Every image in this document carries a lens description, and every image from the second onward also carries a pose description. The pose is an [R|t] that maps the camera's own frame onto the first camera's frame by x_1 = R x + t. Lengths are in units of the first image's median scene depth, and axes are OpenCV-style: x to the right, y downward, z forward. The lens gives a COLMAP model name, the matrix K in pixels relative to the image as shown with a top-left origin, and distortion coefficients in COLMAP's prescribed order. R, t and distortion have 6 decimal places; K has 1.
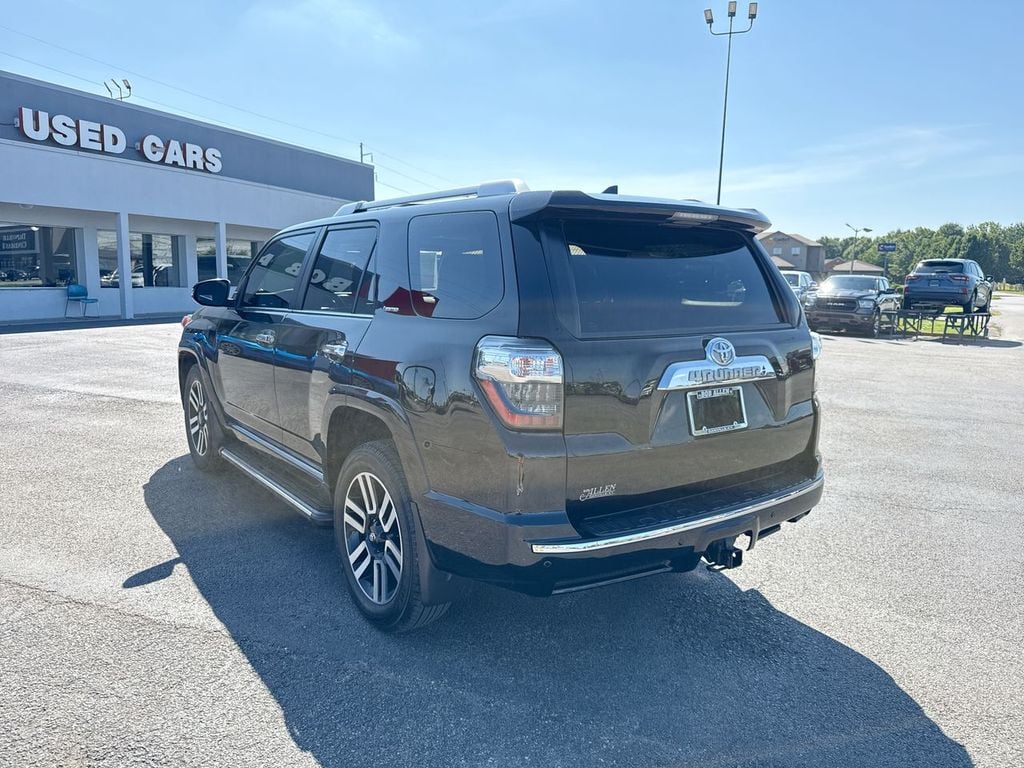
lens RADIAL K [[735.3, 0, 502.7], [0, 735.3, 388.9], [0, 0, 1]] dist [0.057900, -0.056983]
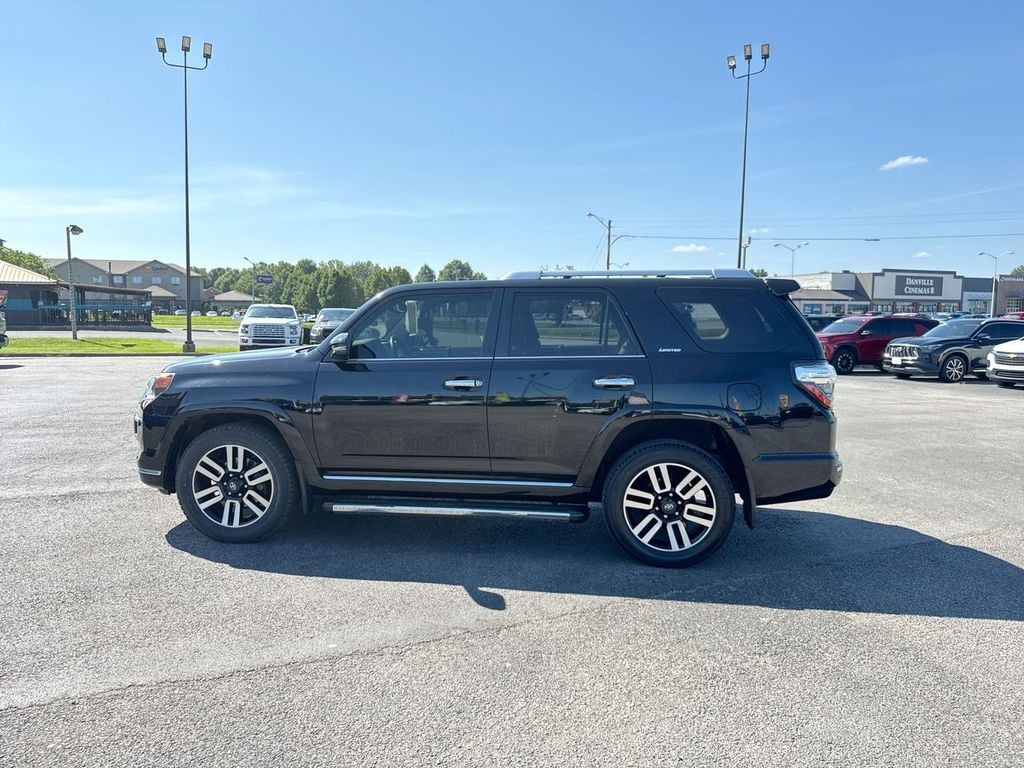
lens RADIAL K [[735.3, 0, 500.9], [0, 735.3, 411.2], [0, 0, 1]] dist [0.057900, -0.056983]
pose [[0.678068, -0.116020, 0.725785, -0.188122], [0.121890, 0.991540, 0.044626, -0.011931], [-0.724822, 0.058206, 0.686473, 0.030969]]
